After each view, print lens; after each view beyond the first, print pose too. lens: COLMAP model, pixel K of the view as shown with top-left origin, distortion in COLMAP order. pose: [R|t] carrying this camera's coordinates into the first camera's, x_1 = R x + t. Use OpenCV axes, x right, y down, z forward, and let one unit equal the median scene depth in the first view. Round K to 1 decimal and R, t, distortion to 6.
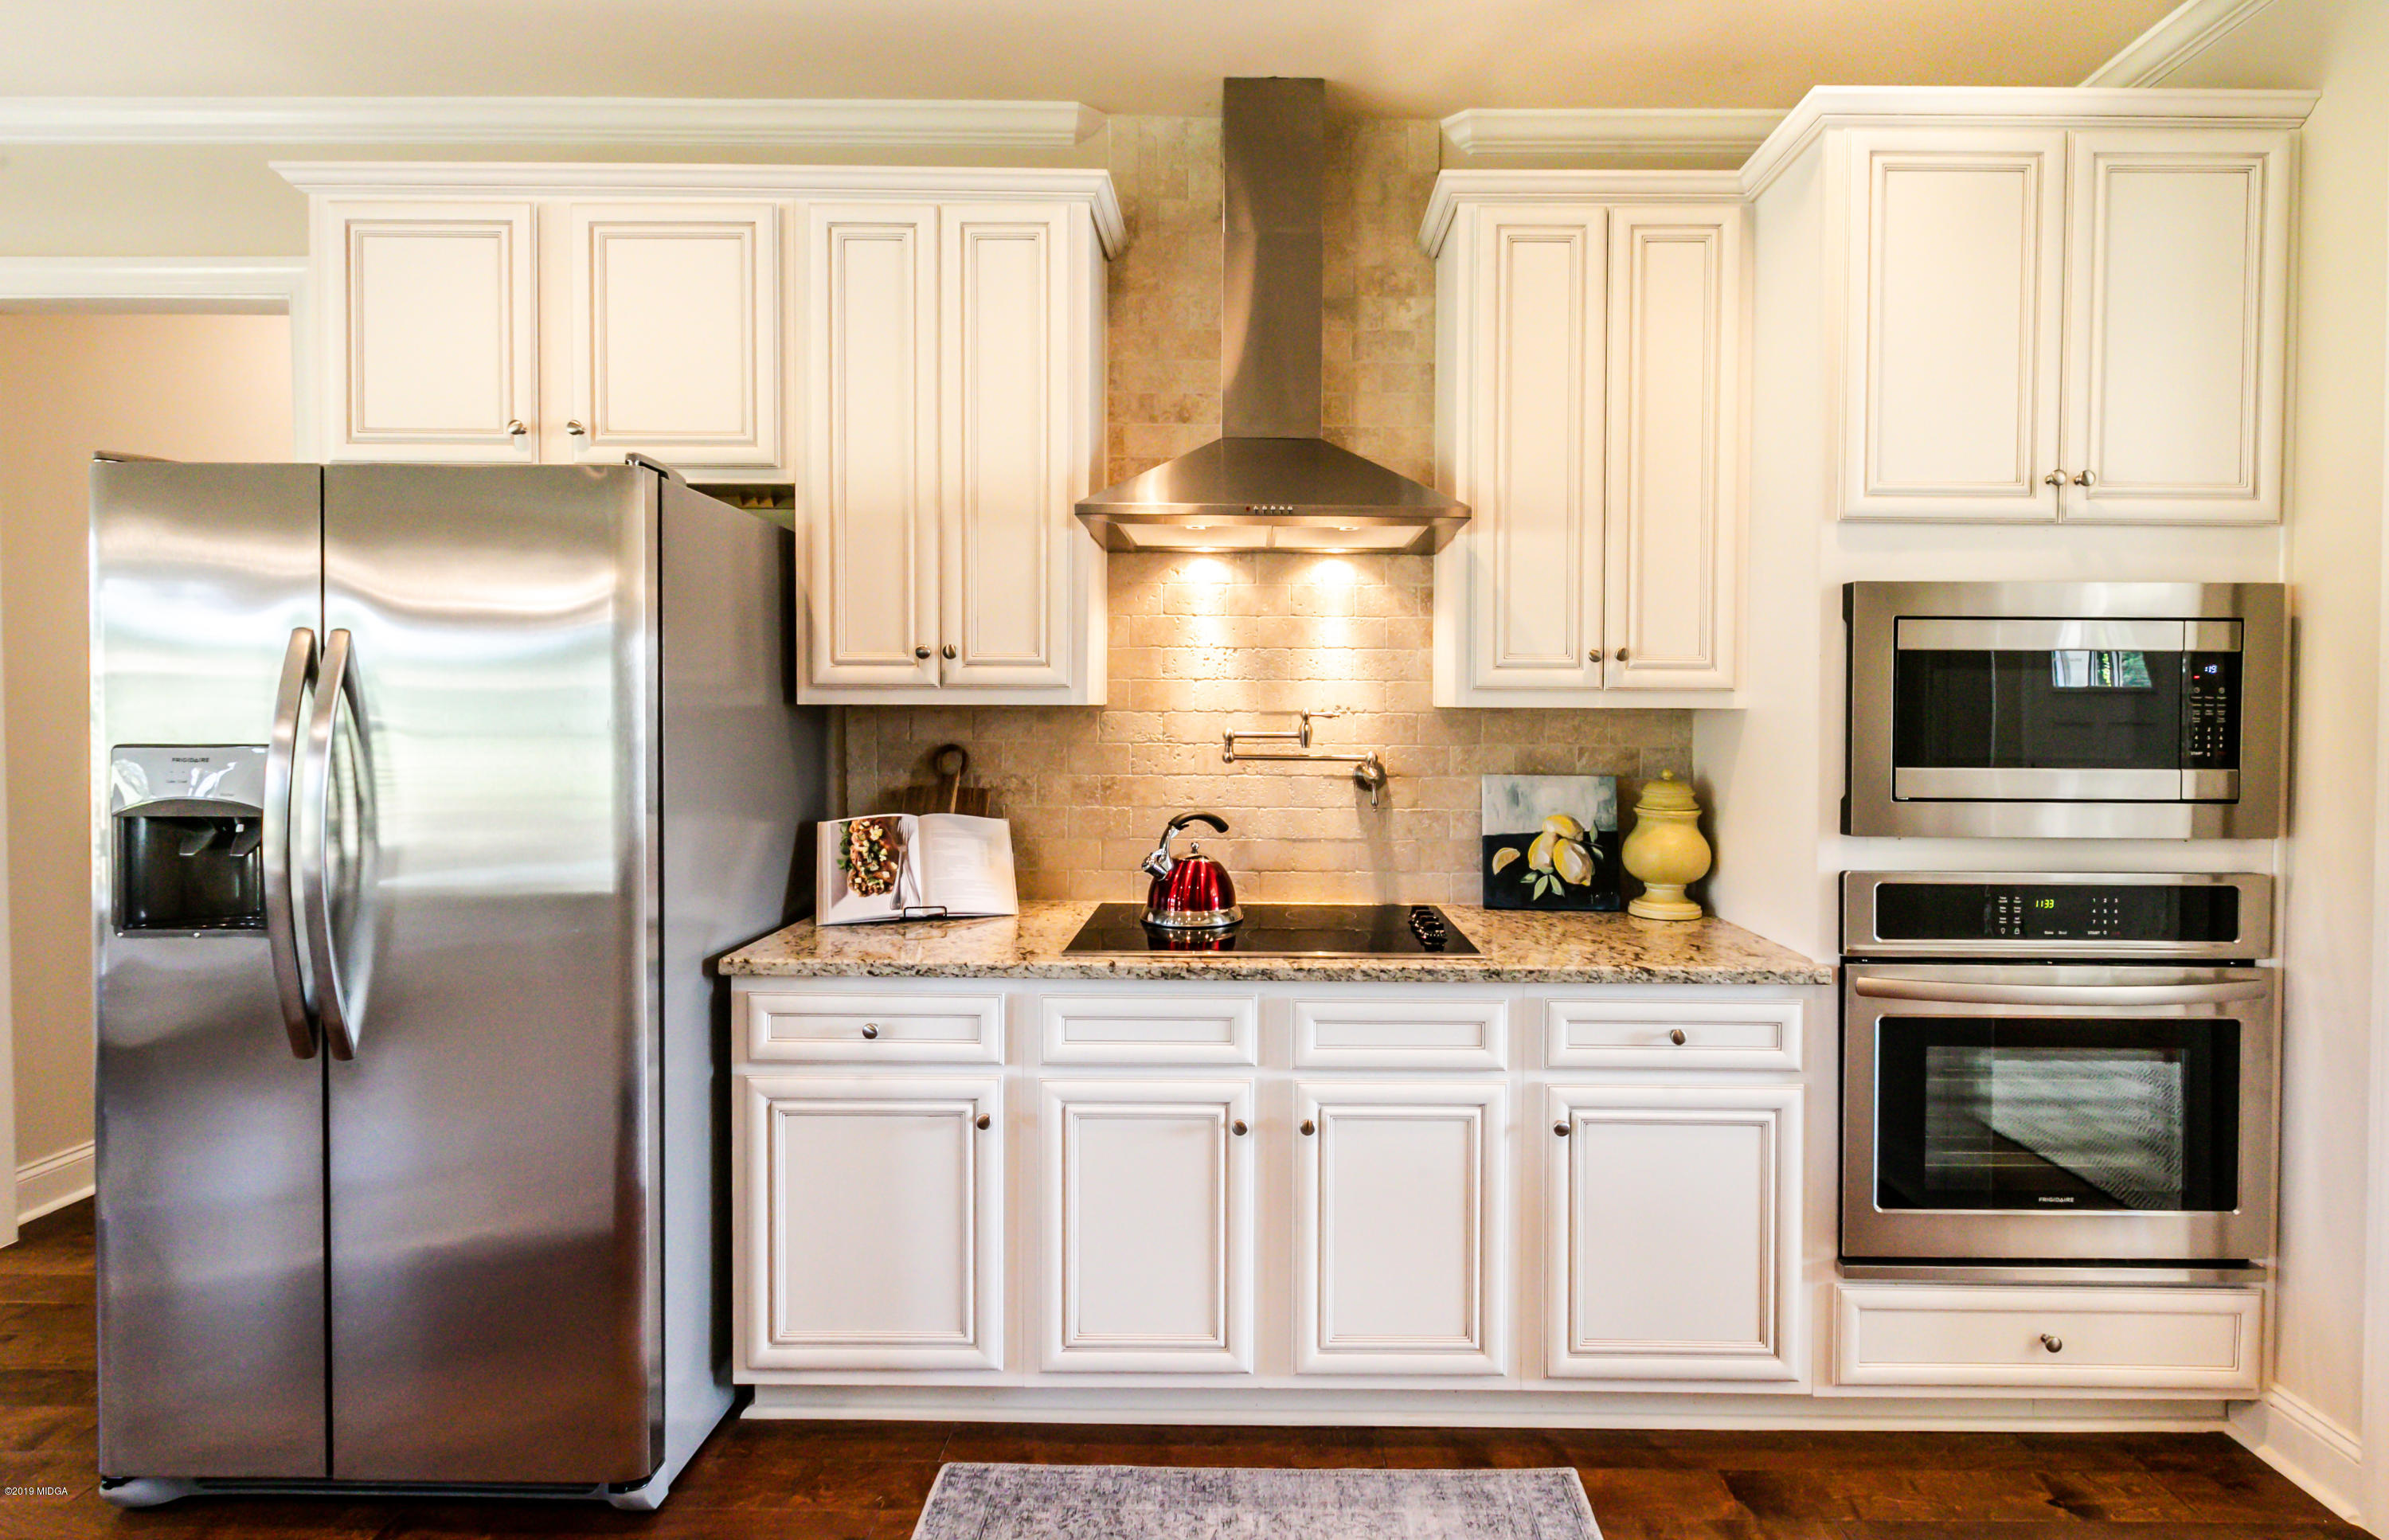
lens RADIAL K [[1133.3, 0, 1260.0], [0, 1133.3, 729.2], [0, 0, 1]] dist [-0.002428, -0.000612]
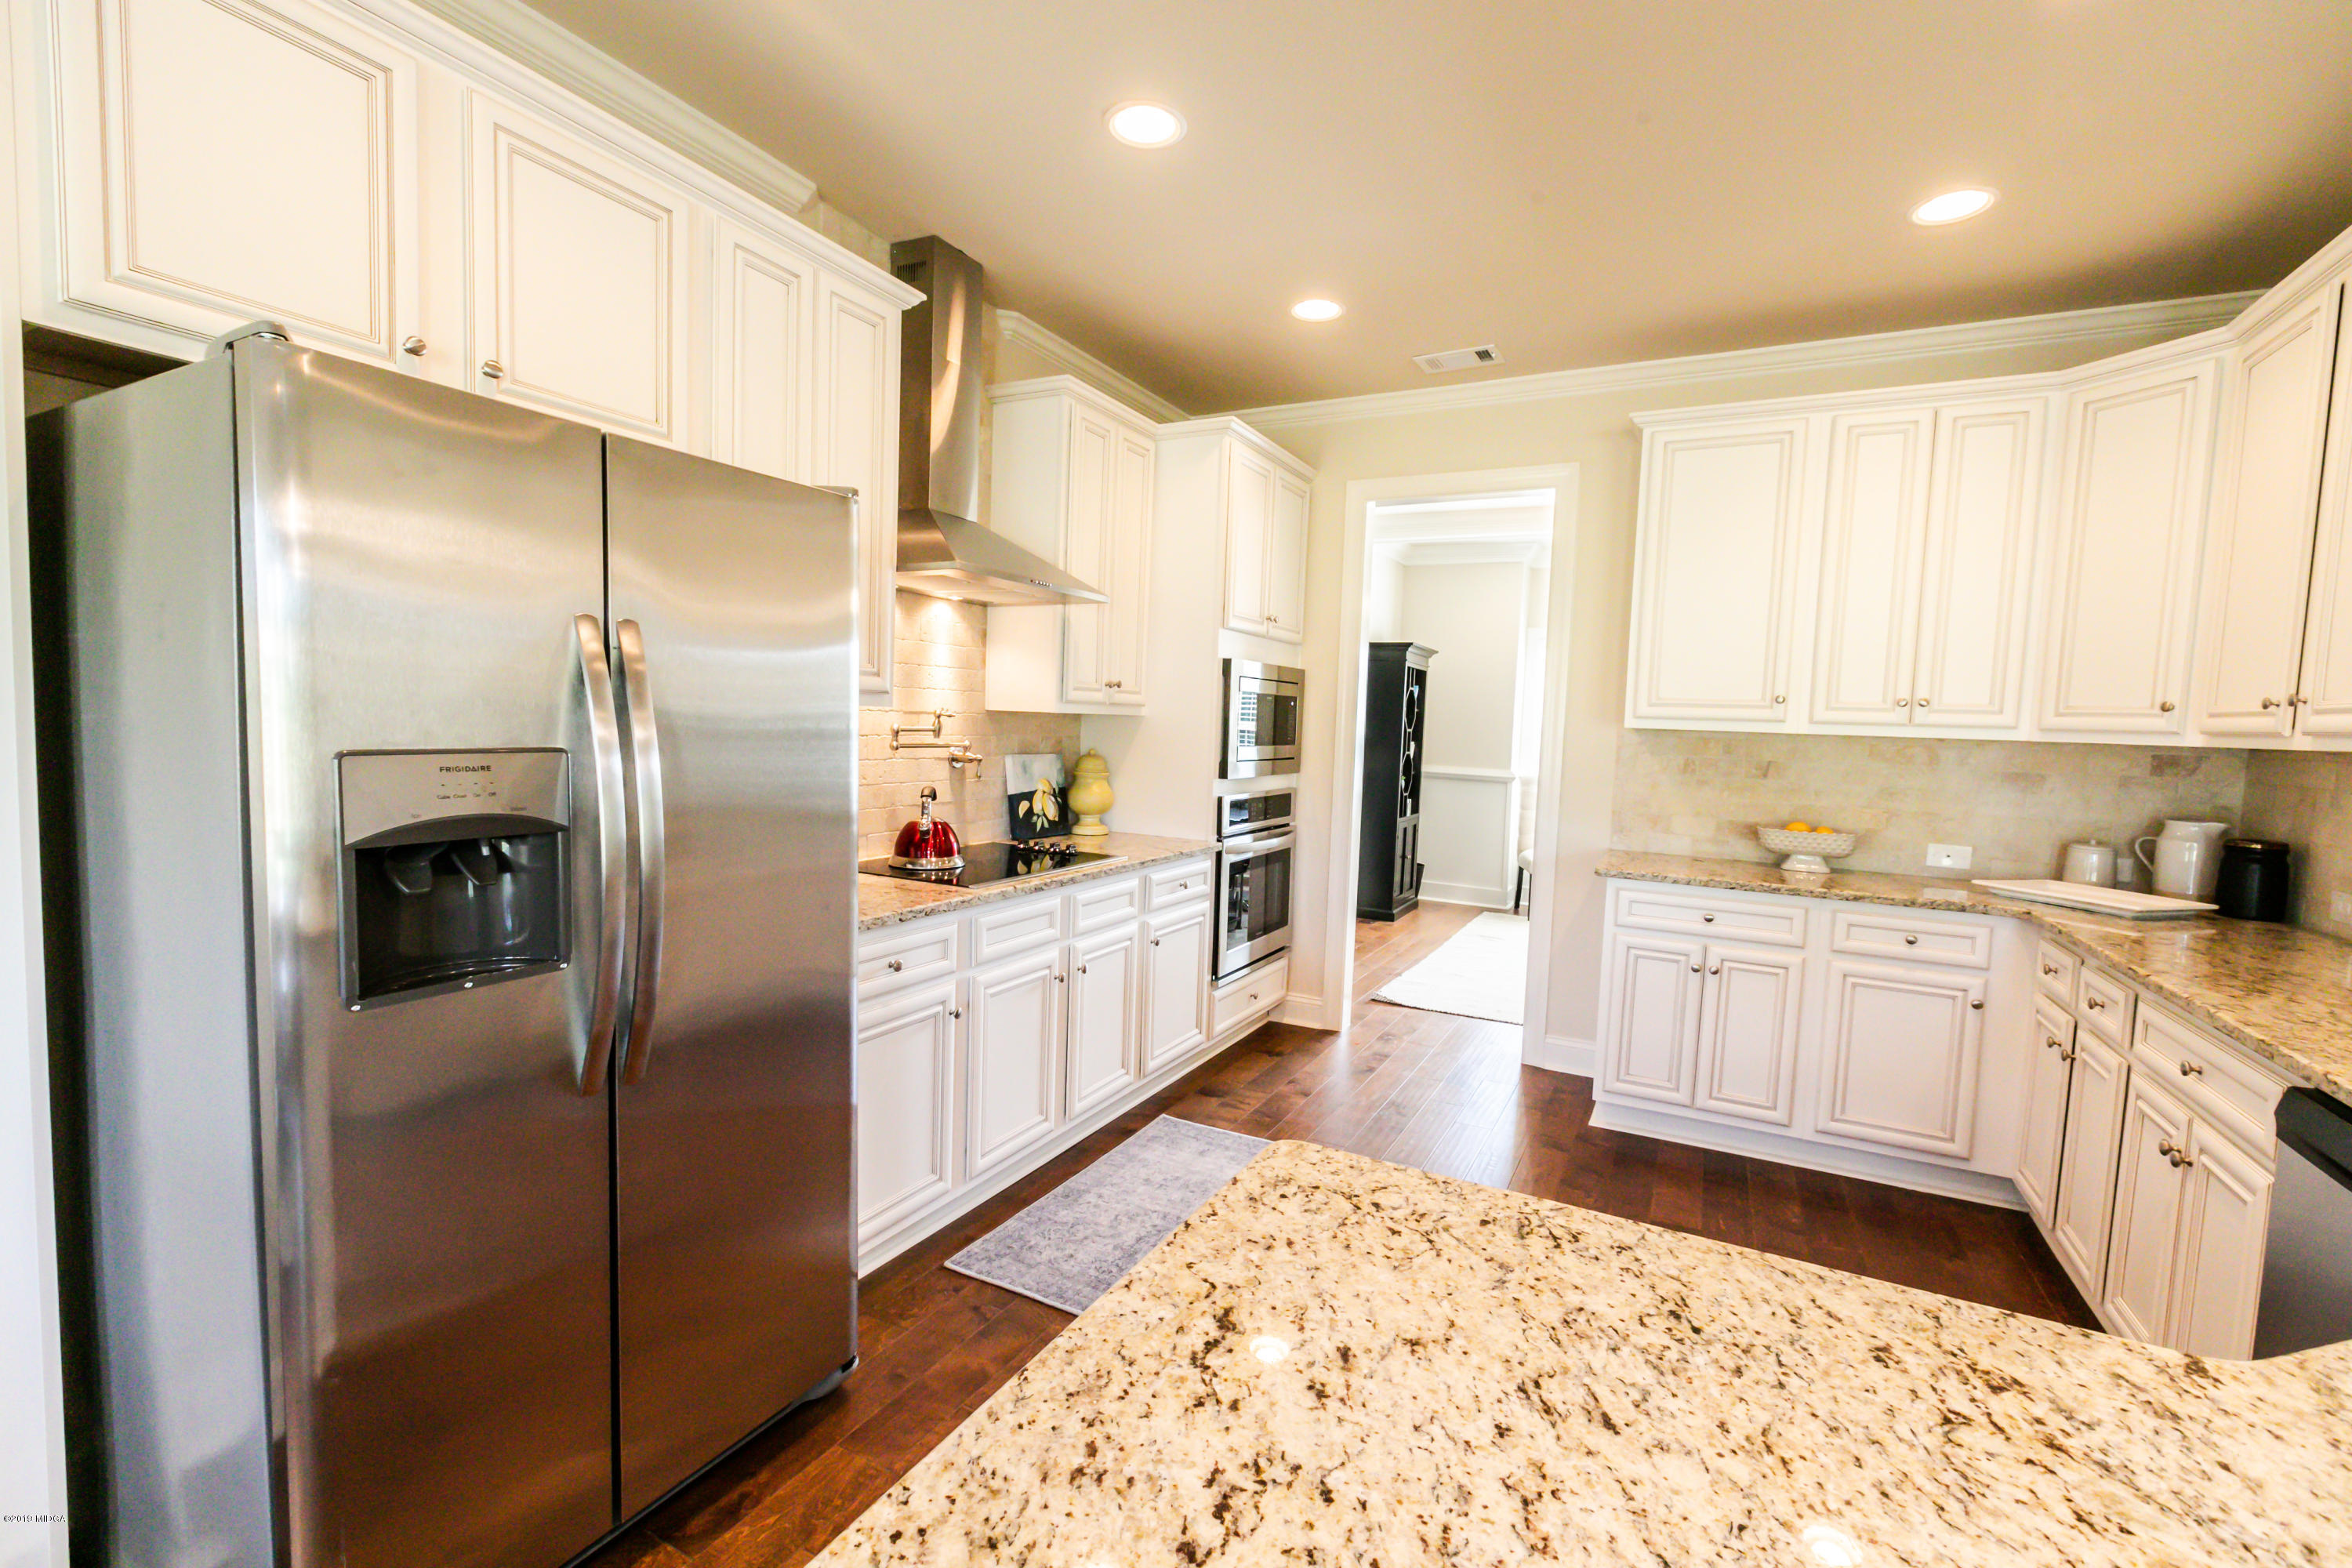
lens RADIAL K [[1033.2, 0, 1177.8], [0, 1033.2, 785.7], [0, 0, 1]] dist [0.001771, -0.001035]
pose [[0.460415, -0.048167, 0.886396, -0.962254], [-0.017089, 0.997861, 0.063101, -0.010837], [-0.887539, -0.044200, 0.458607, 0.154705]]
